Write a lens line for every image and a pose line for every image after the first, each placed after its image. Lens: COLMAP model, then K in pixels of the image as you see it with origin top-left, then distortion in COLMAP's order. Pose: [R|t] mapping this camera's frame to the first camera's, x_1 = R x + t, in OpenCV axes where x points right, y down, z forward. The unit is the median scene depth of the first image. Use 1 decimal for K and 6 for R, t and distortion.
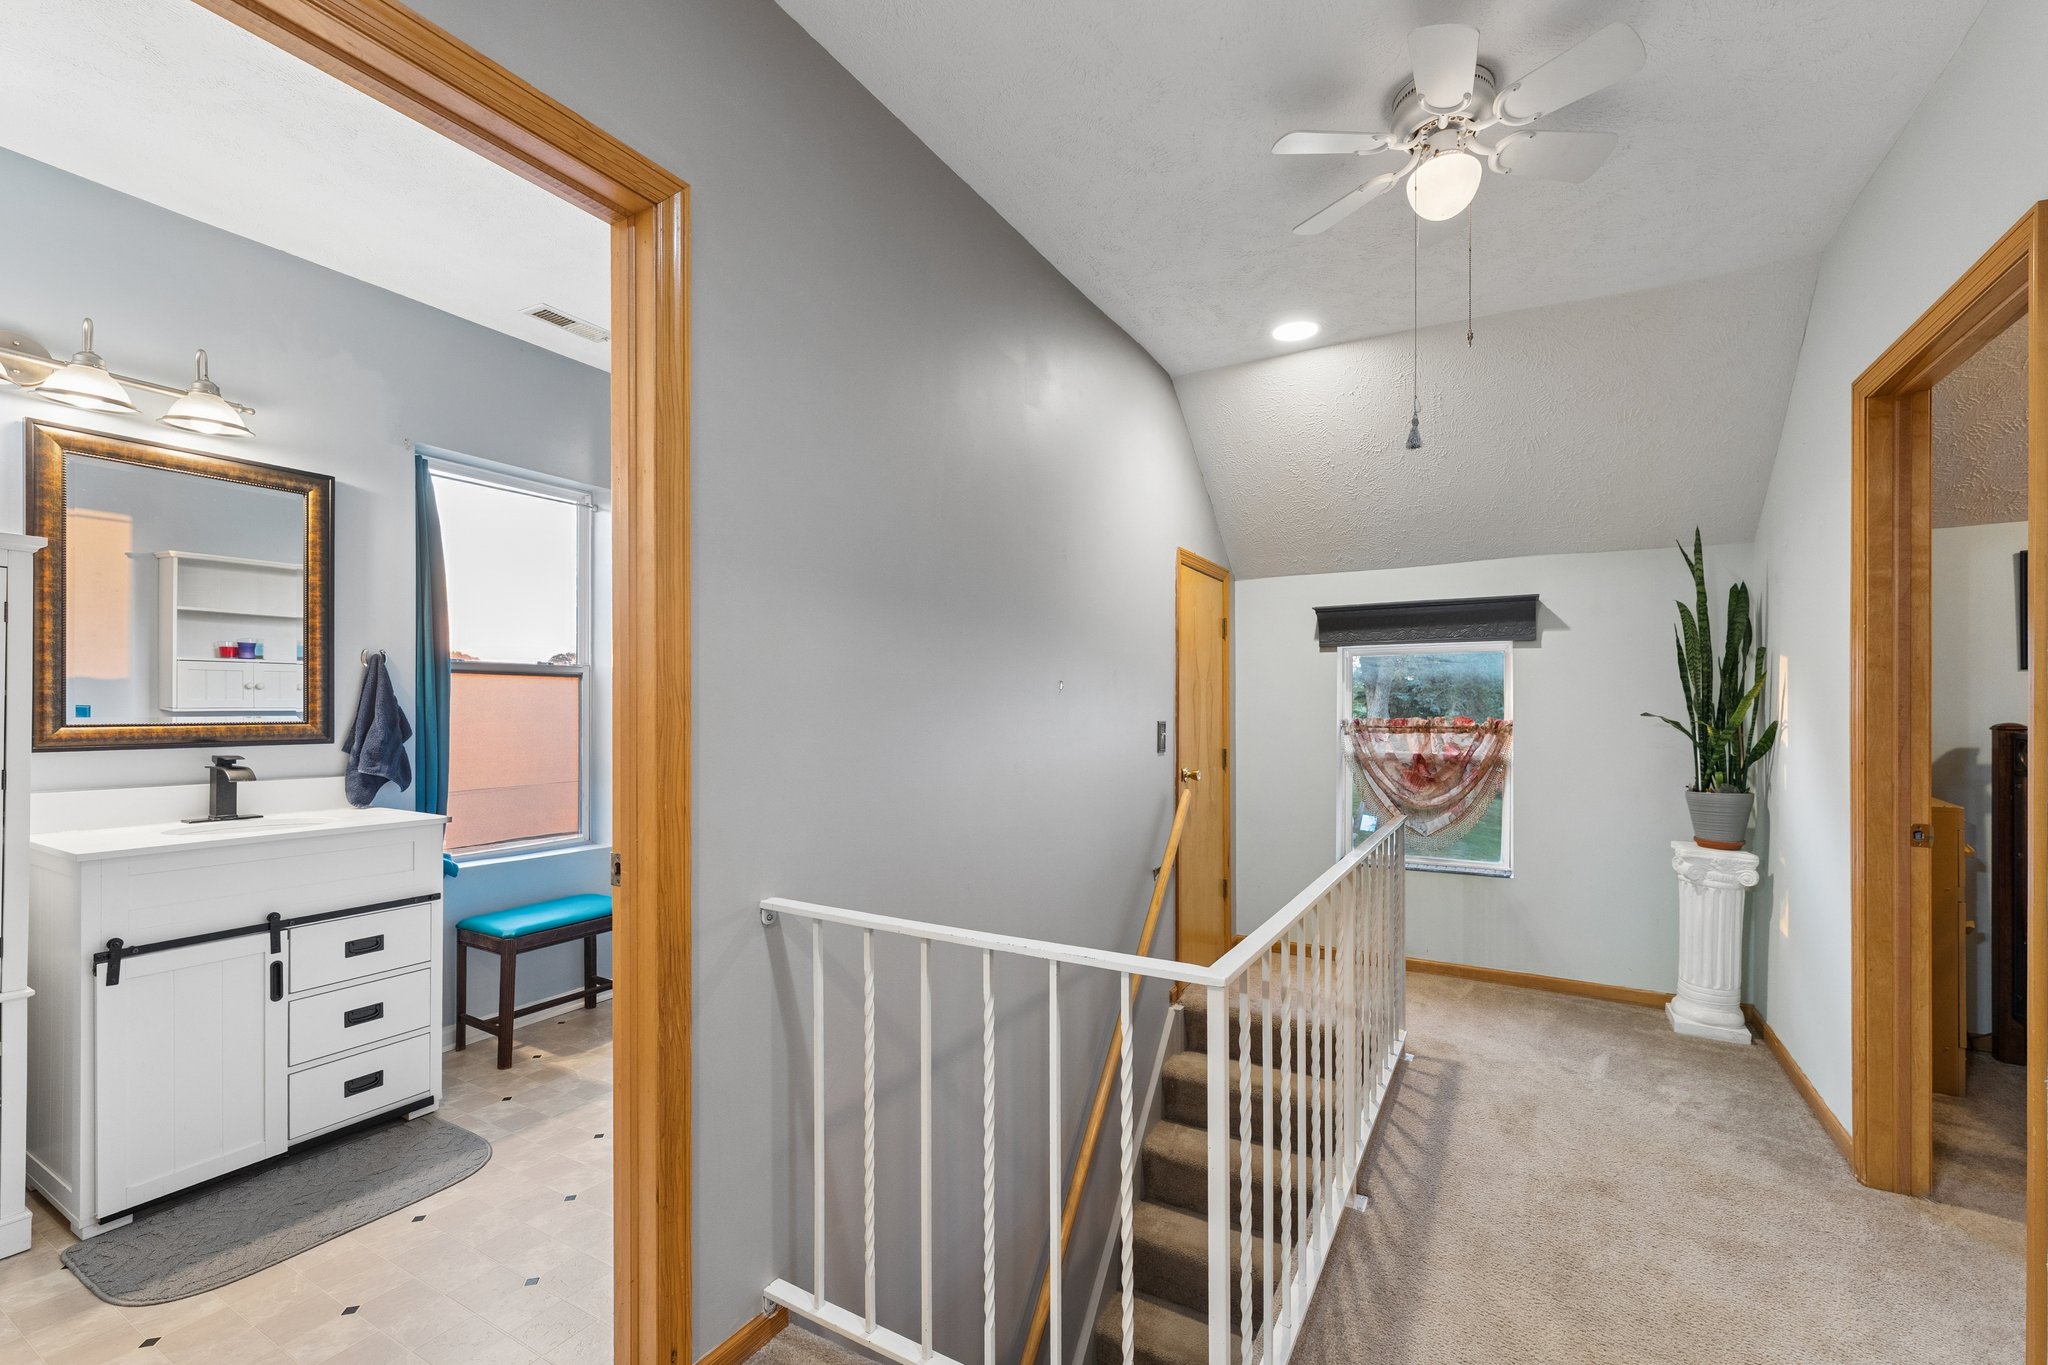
lens RADIAL K [[841.3, 0, 1023.7], [0, 841.3, 709.9], [0, 0, 1]] dist [0.002573, -0.000075]
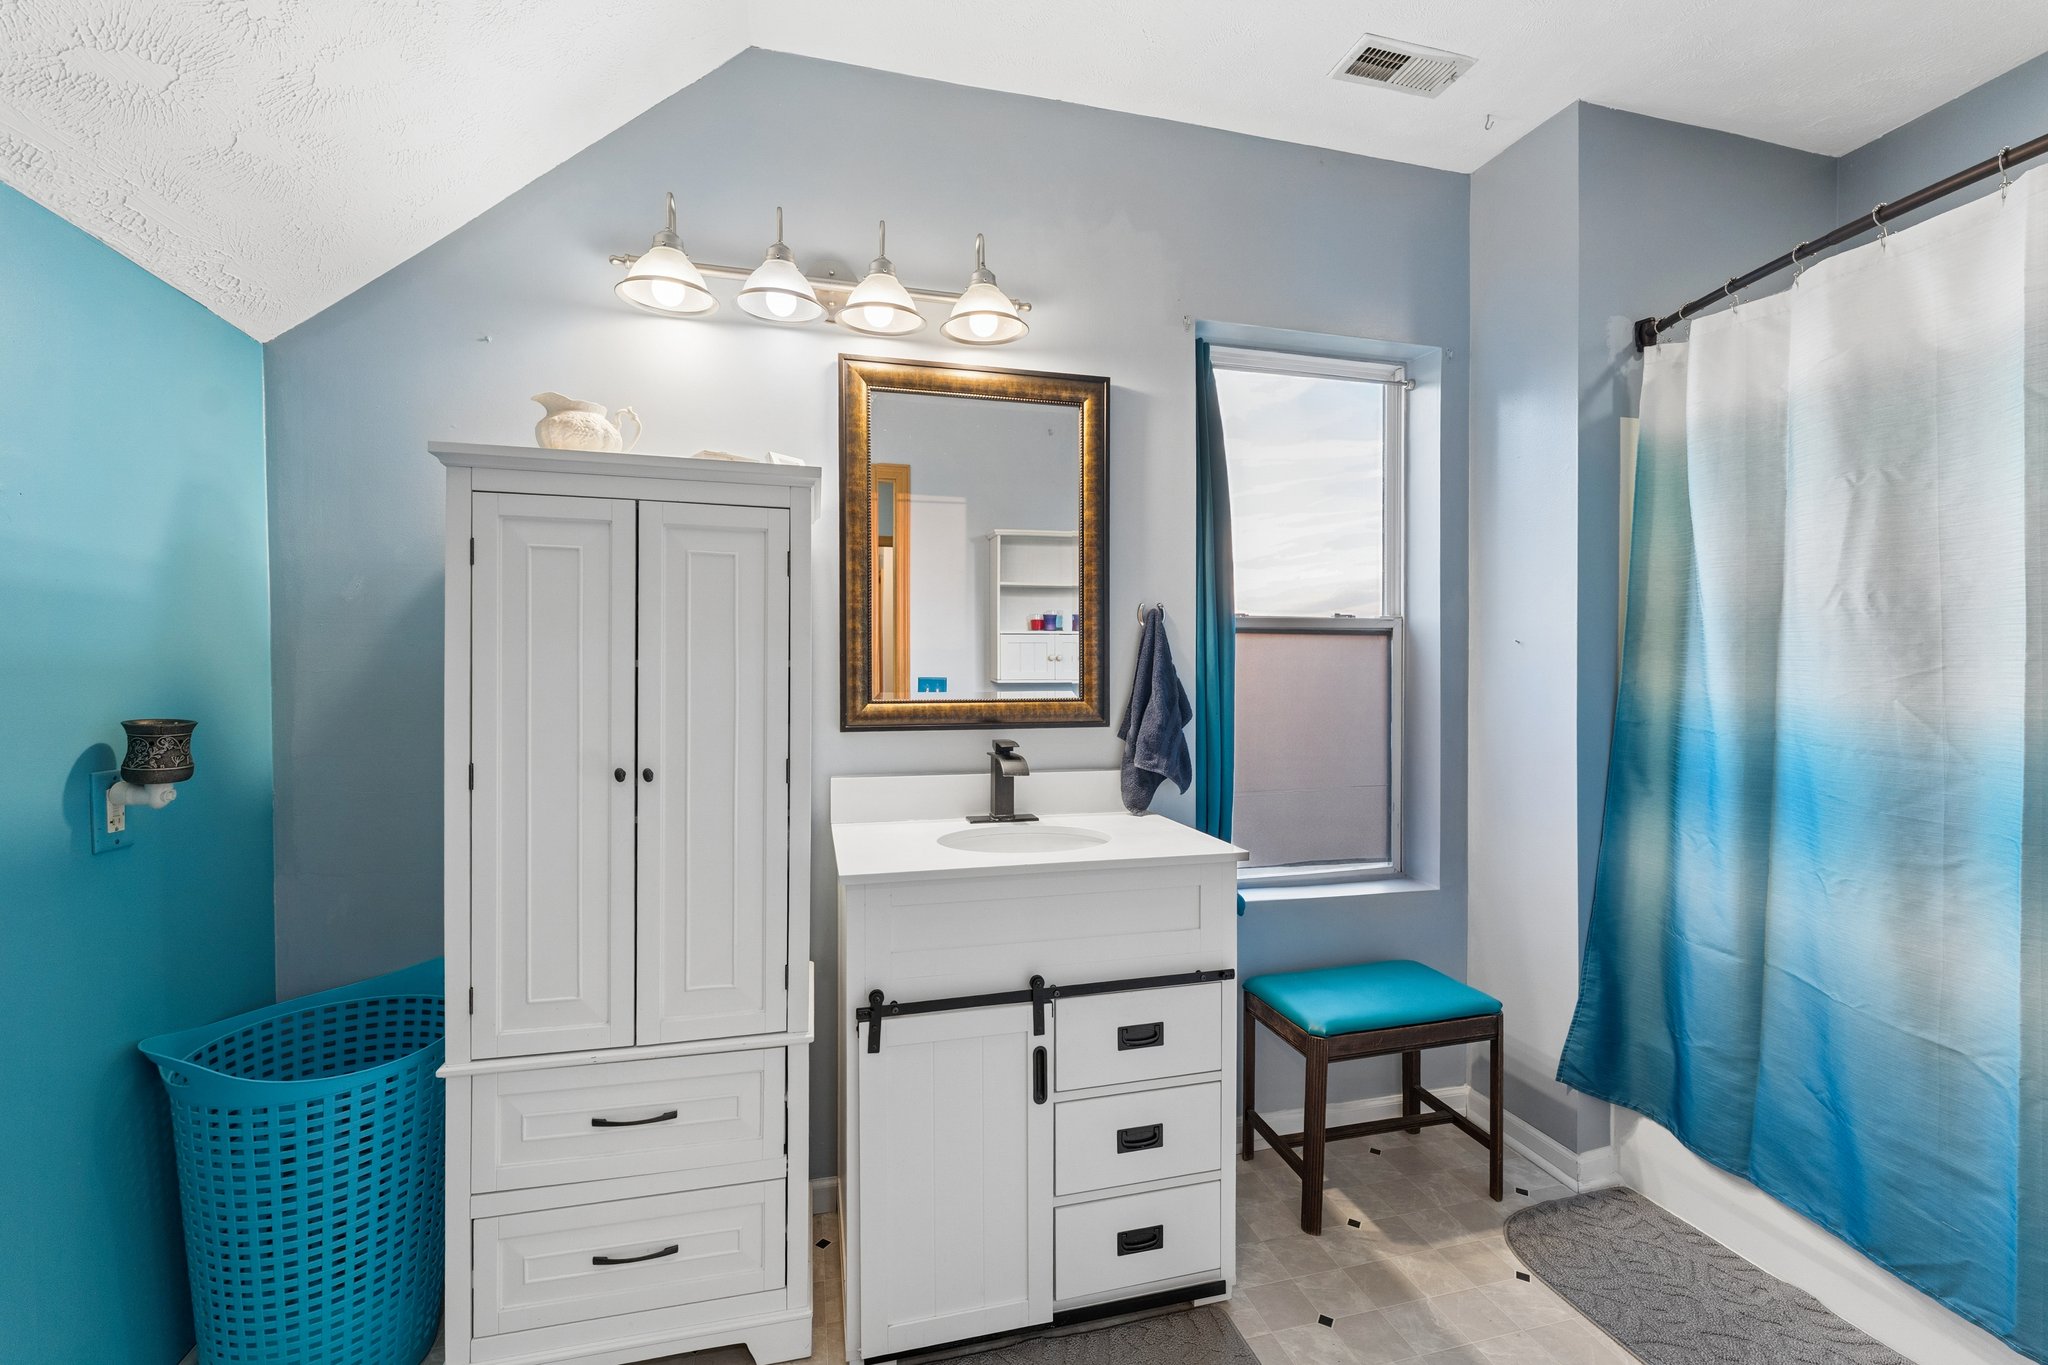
lens RADIAL K [[841.3, 0, 1027.7], [0, 841.3, 683.5], [0, 0, 1]] dist [0.002573, -0.000075]
pose [[0.697444, 0.003804, -0.716629, -0.336503], [0.000529, 0.999983, 0.005823, -0.004159], [0.716639, -0.004441, 0.697430, 0.431965]]
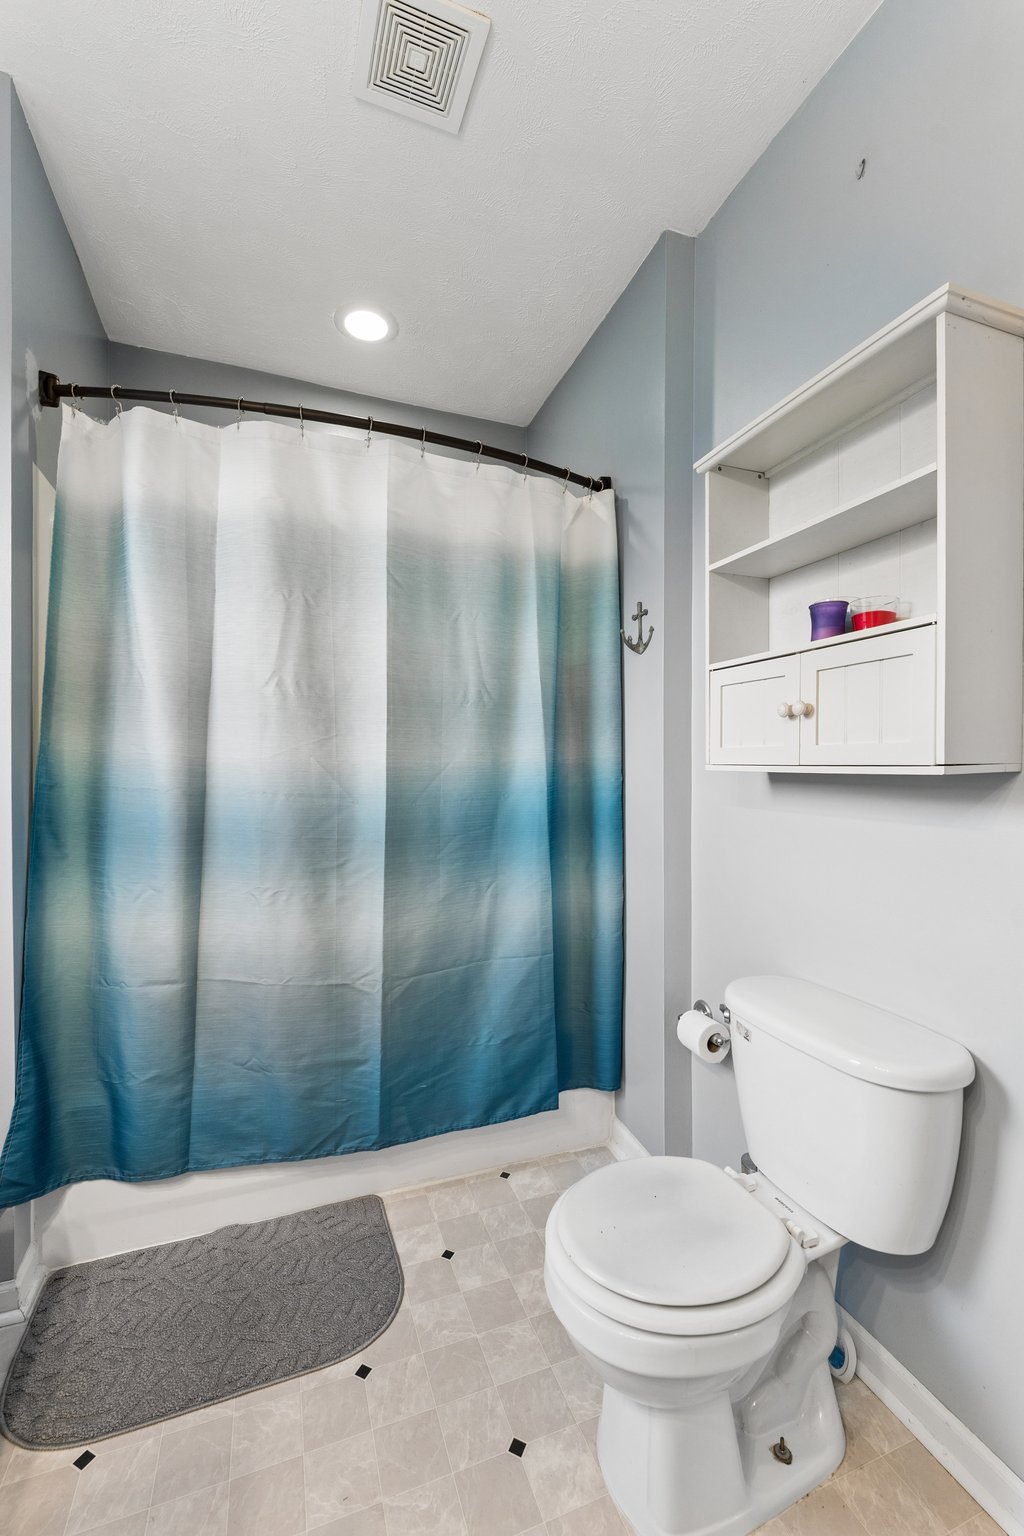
lens RADIAL K [[631.0, 0, 510.5], [0, 631.0, 774.8], [0, 0, 1]] dist [0.002573, -0.000075]
pose [[0.646204, -0.002669, 0.763160, -0.674387], [-0.000312, 0.999993, 0.003761, 0.024951], [-0.763164, -0.002668, 0.646199, 0.703662]]
